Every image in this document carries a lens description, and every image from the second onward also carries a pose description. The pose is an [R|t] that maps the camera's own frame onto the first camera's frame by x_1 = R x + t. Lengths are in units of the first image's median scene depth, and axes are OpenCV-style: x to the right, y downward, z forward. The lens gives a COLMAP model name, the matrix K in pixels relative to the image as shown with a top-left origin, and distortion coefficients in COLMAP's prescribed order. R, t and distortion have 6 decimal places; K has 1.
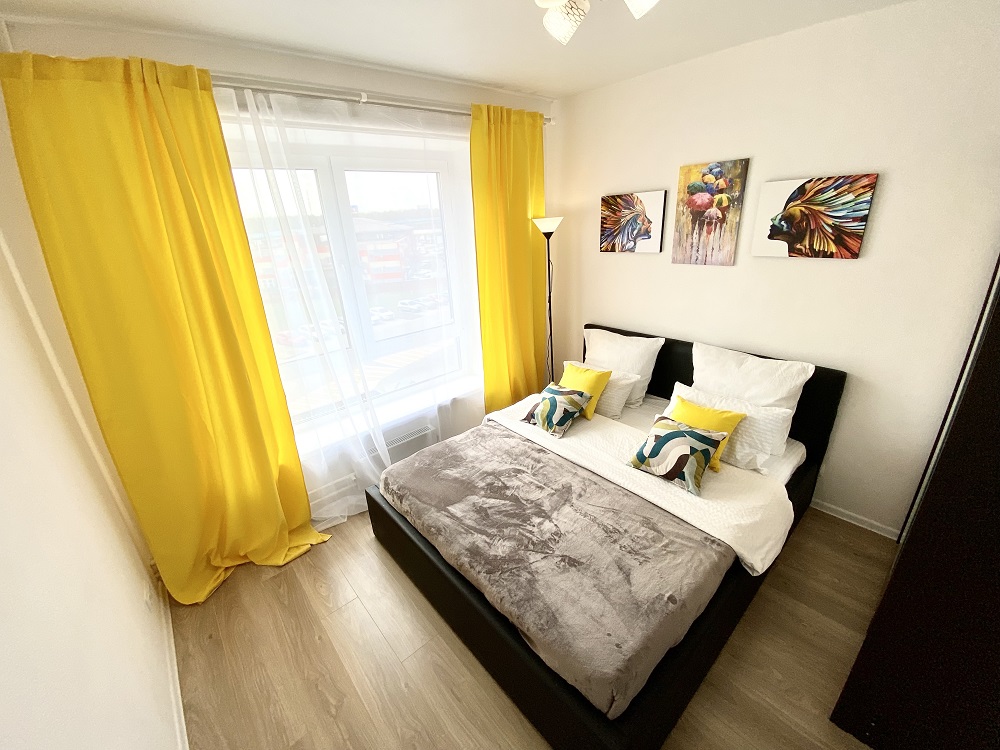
lens RADIAL K [[408.3, 0, 494.7], [0, 408.3, 372.6], [0, 0, 1]] dist [0.012201, -0.017781]
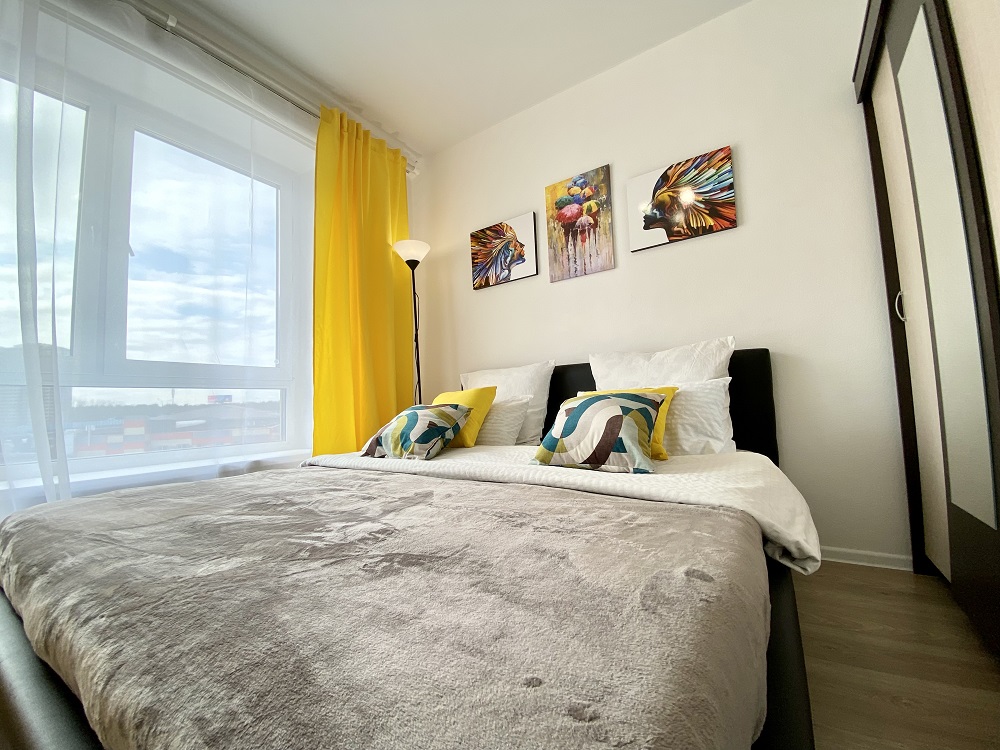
lens RADIAL K [[408.3, 0, 497.2], [0, 408.3, 373.2], [0, 0, 1]] dist [0.012201, -0.017781]
pose [[0.962872, 0.039560, 0.267043, 0.120113], [0.082834, 0.898189, -0.431734, 0.361004], [-0.256934, 0.437825, 0.861565, 0.457012]]
